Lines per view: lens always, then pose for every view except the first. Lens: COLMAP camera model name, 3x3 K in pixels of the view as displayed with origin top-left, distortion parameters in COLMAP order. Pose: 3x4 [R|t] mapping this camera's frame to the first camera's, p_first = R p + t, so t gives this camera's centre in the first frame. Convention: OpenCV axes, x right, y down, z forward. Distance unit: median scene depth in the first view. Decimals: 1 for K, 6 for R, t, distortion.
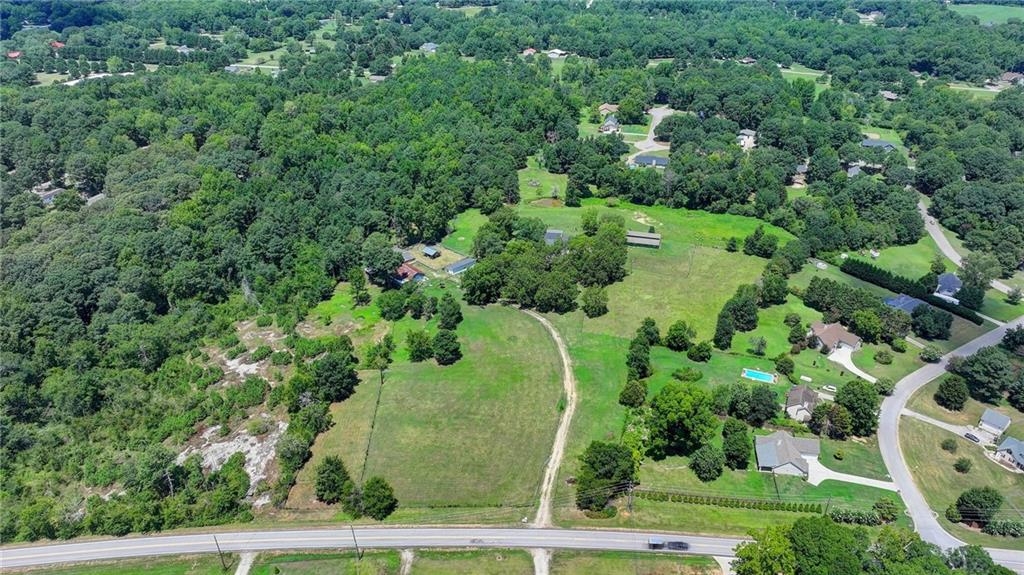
lens RADIAL K [[715.8, 0, 518.2], [0, 715.8, 287.2], [0, 0, 1]] dist [-0.004392, 0.017266]
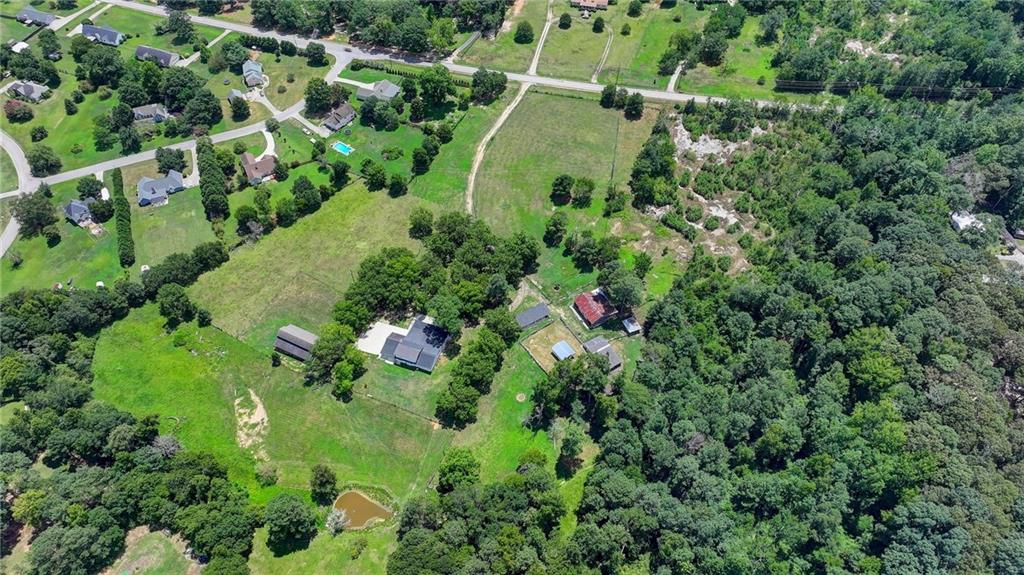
lens RADIAL K [[715.8, 0, 520.0], [0, 715.8, 285.5], [0, 0, 1]] dist [-0.004392, 0.017266]
pose [[-0.979466, -0.161586, 0.120563, -0.195029], [0.092164, 0.172992, 0.980602, -1.069112], [-0.179308, 0.971578, -0.154548, 1.301272]]
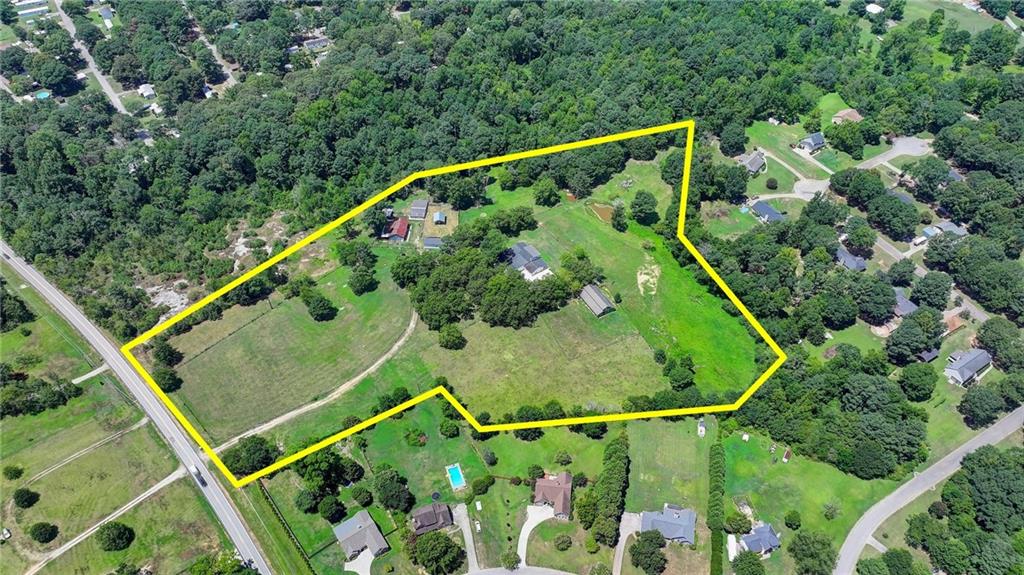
lens RADIAL K [[715.8, 0, 515.4], [0, 715.8, 287.8], [0, 0, 1]] dist [-0.004392, 0.017266]
pose [[0.694149, 0.516156, -0.501738, 0.754635], [-0.338974, 0.849289, 0.404727, -0.576675], [0.635023, -0.110865, 0.764497, 0.203688]]
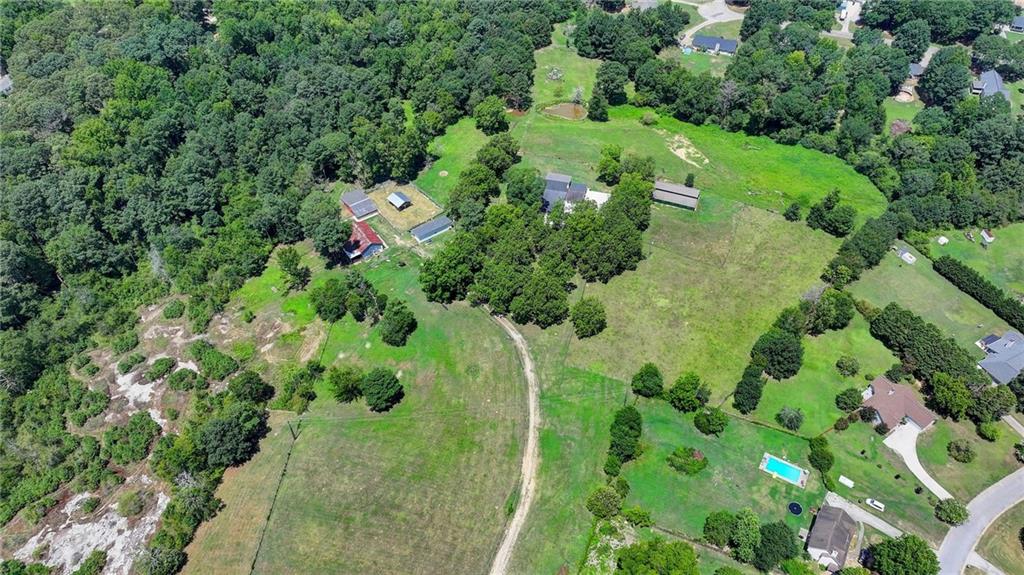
lens RADIAL K [[715.8, 0, 517.5], [0, 715.8, 288.1], [0, 0, 1]] dist [-0.004392, 0.017266]
pose [[0.993977, 0.079996, -0.074907, 0.091238], [-0.053052, 0.949309, 0.309834, -0.255072], [0.095895, -0.303994, 0.947835, 0.291235]]
